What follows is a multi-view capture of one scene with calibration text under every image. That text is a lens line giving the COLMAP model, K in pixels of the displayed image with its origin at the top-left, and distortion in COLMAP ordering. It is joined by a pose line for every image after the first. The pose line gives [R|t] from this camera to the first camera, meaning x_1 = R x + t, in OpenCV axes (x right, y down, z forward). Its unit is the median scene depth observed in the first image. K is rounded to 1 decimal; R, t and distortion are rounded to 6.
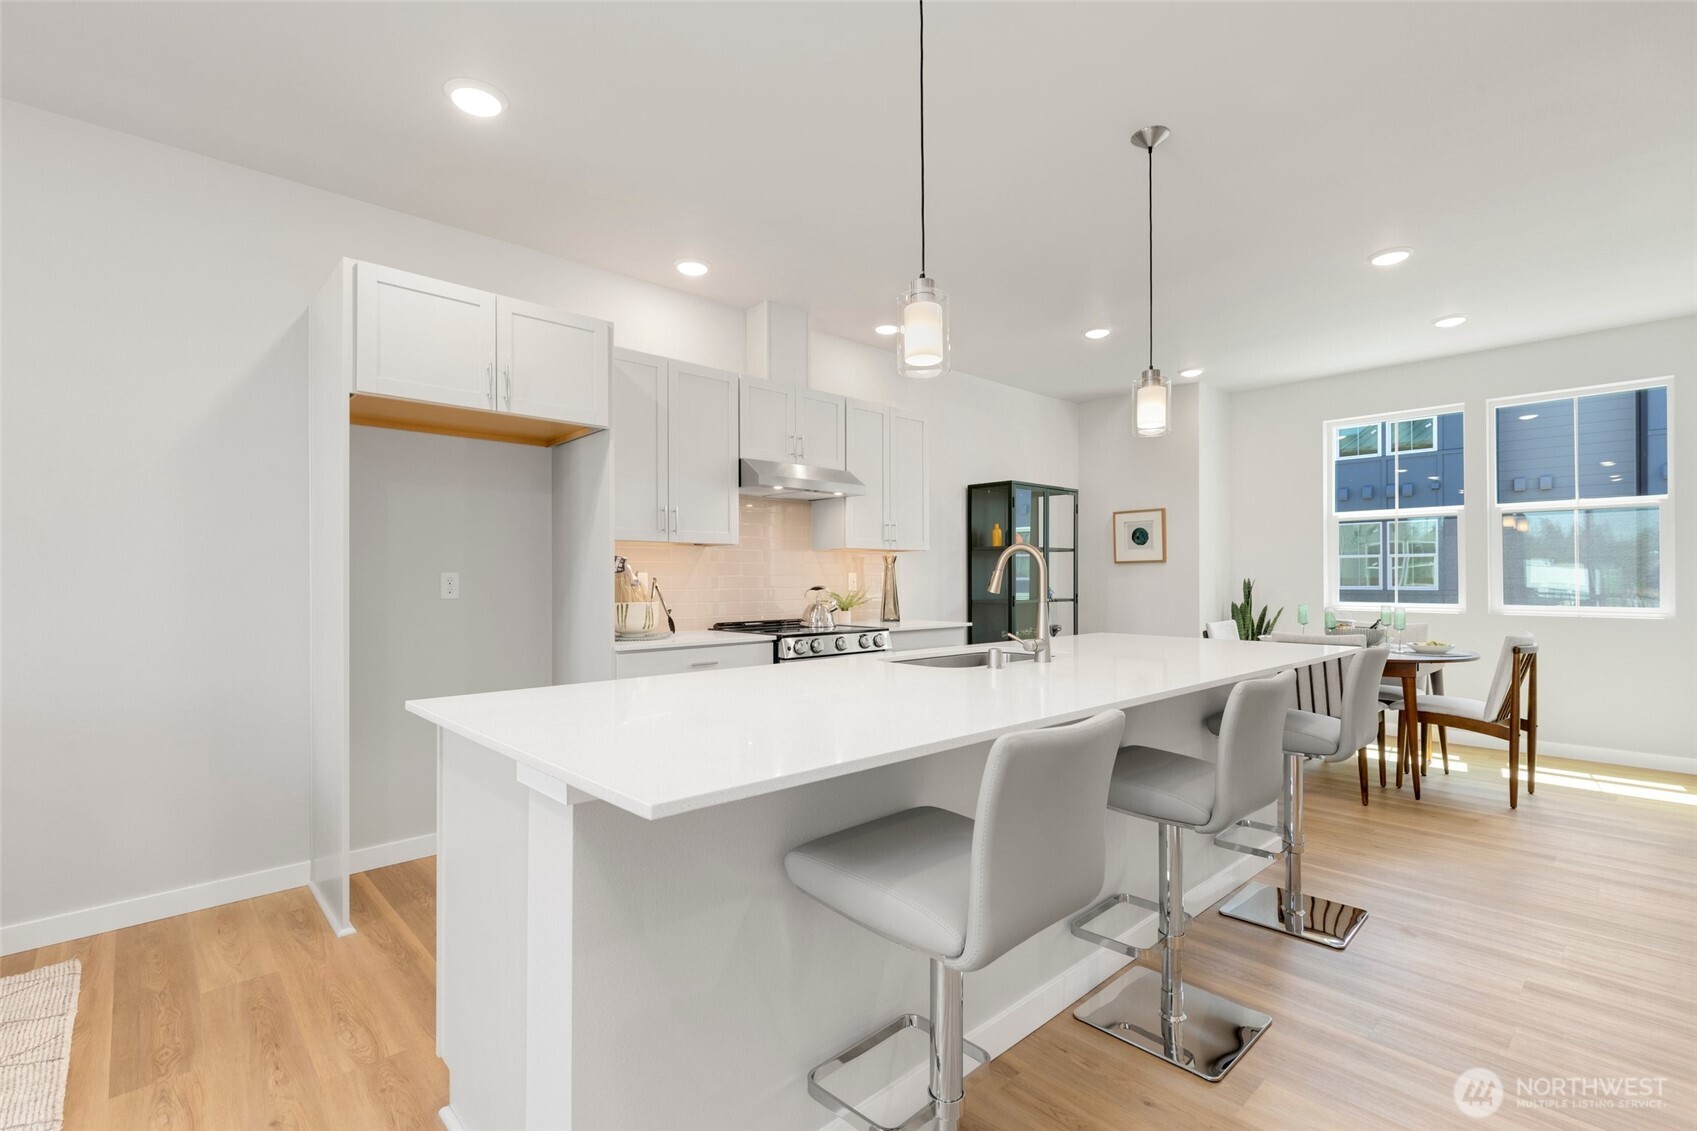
lens RADIAL K [[770.4, 0, 828.4], [0, 770.4, 571.3], [0, 0, 1]] dist [0.000592, 0.000155]
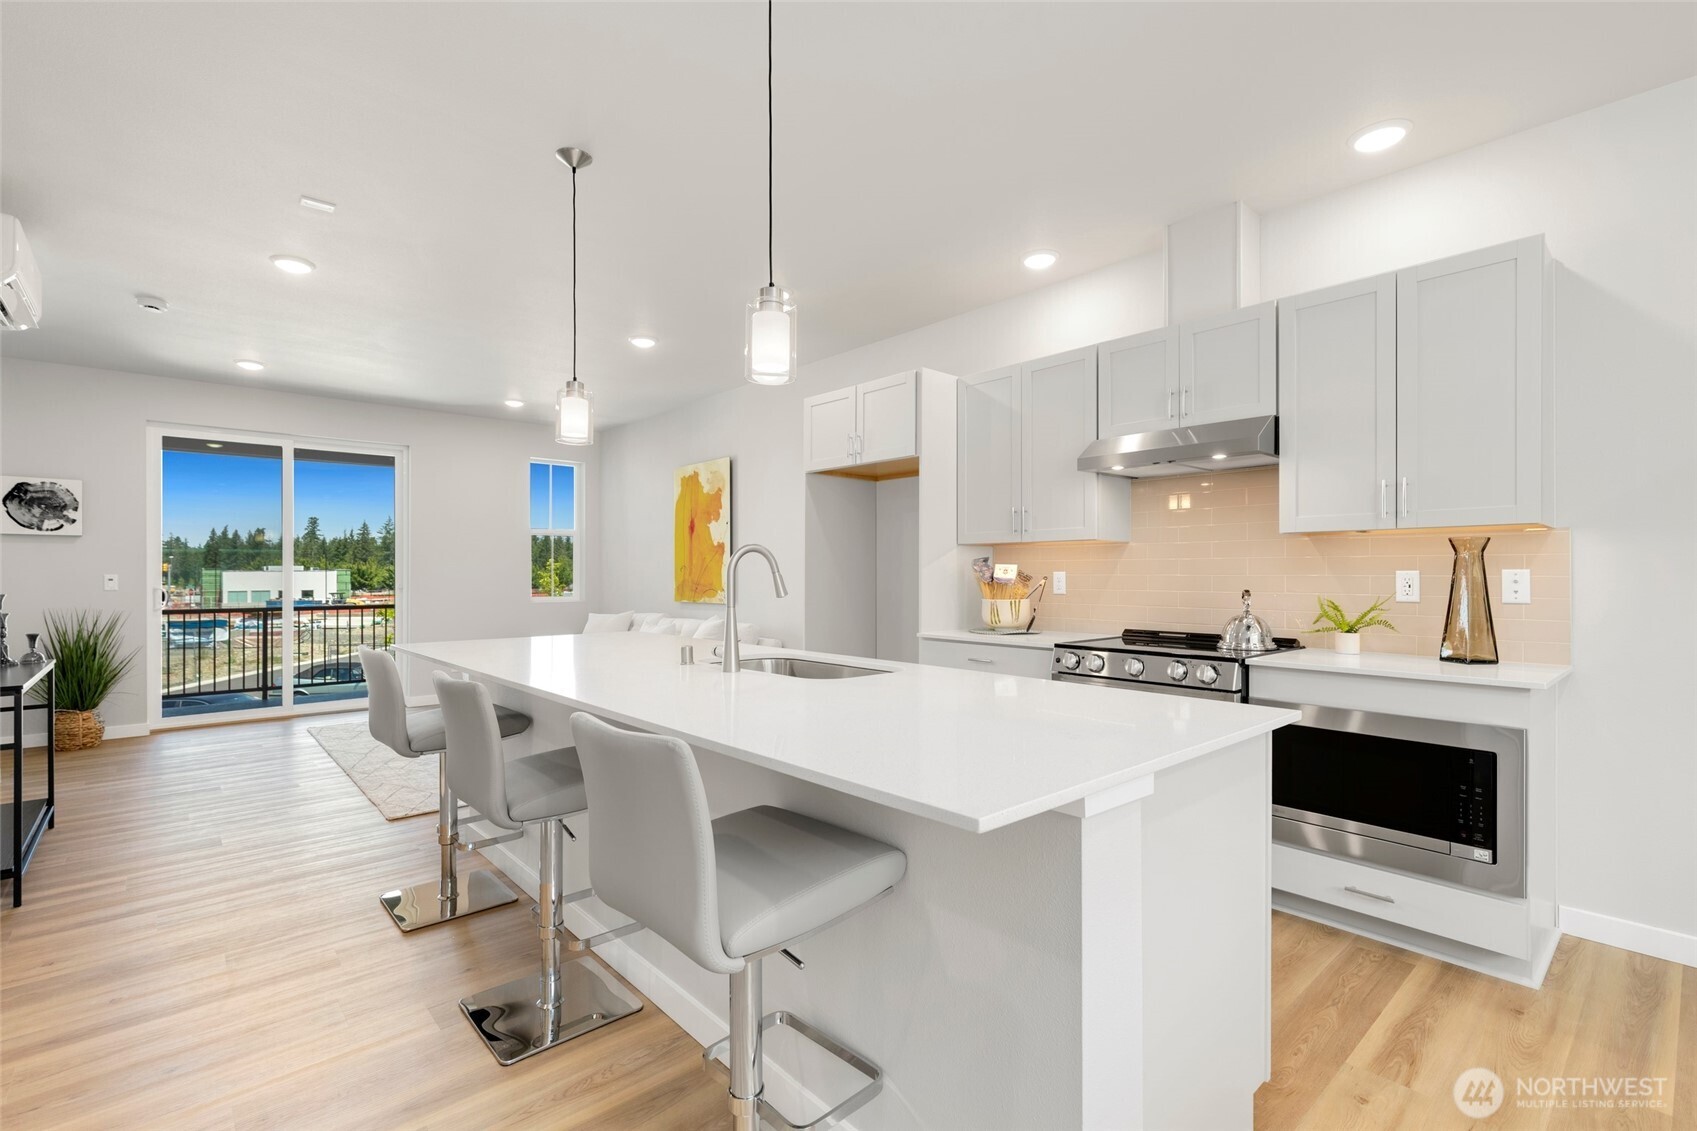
lens RADIAL K [[770.4, 0, 828.4], [0, 770.4, 571.3], [0, 0, 1]] dist [0.000592, 0.000155]
pose [[-0.021282, -0.003194, -0.999768, 0.713536], [0.004100, 0.999986, -0.003282, 0.002836], [0.999765, -0.004169, -0.021268, 0.678581]]
